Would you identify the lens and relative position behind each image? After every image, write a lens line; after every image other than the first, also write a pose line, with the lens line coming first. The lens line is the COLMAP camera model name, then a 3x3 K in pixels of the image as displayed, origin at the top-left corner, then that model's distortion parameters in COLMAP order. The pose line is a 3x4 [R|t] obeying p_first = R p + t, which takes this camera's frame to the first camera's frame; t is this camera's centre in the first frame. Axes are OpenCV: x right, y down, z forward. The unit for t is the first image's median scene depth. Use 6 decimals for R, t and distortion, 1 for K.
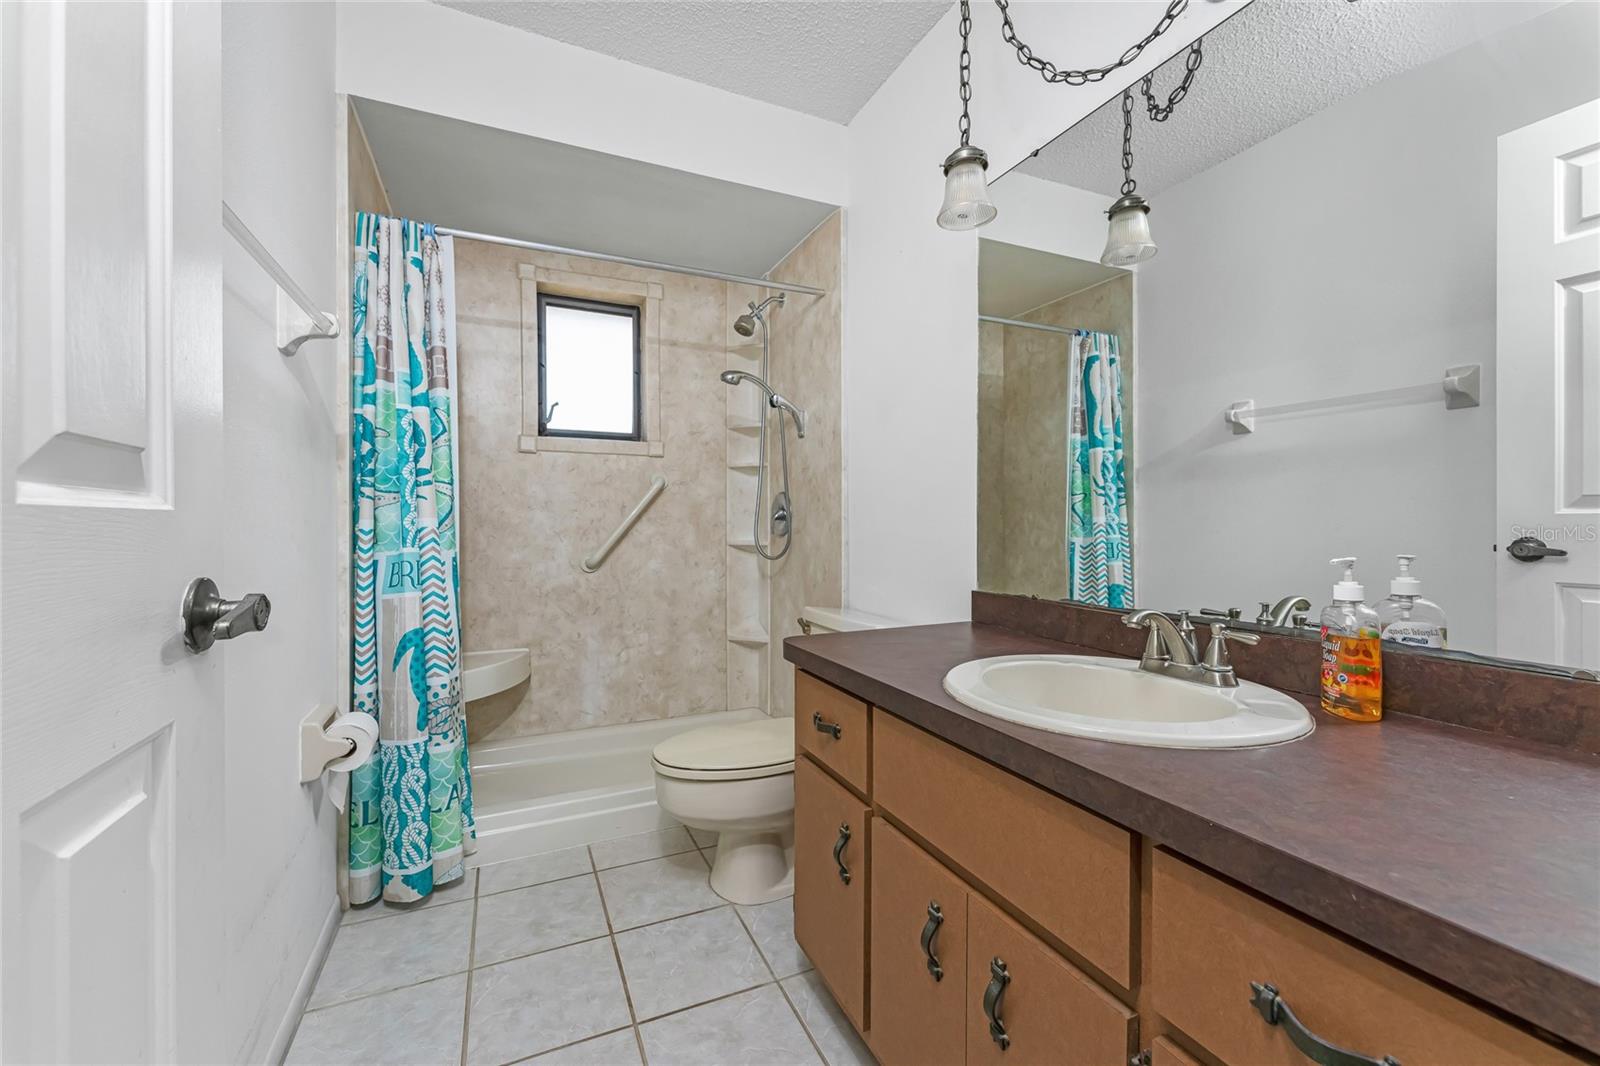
lens RADIAL K [[639.6, 0, 798.4], [0, 639.6, 536.8], [0, 0, 1]] dist [0.002134, 0.000158]
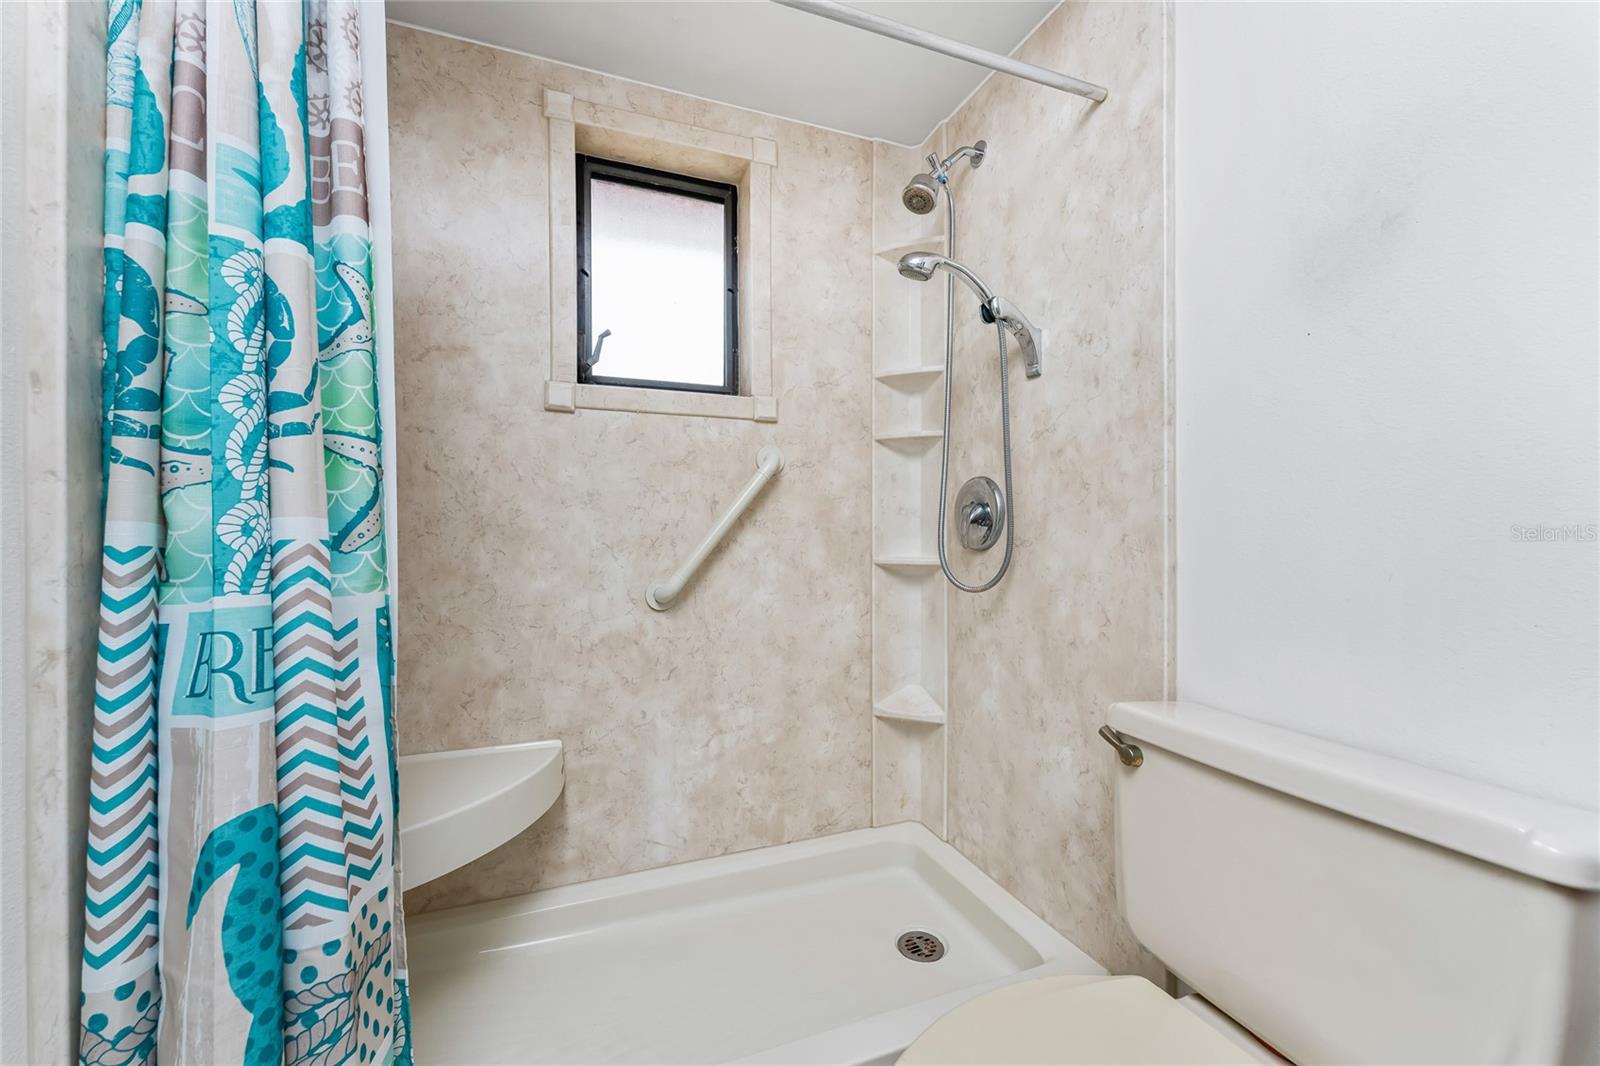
lens RADIAL K [[641.7, 0, 804.0], [0, 641.7, 543.8], [0, 0, 1]] dist [-0.001112, -0.000168]
pose [[0.998382, 0.001599, -0.056839, -0.188215], [-0.001432, 0.999995, 0.002968, -0.011397], [0.056844, -0.002882, 0.998379, 0.482942]]
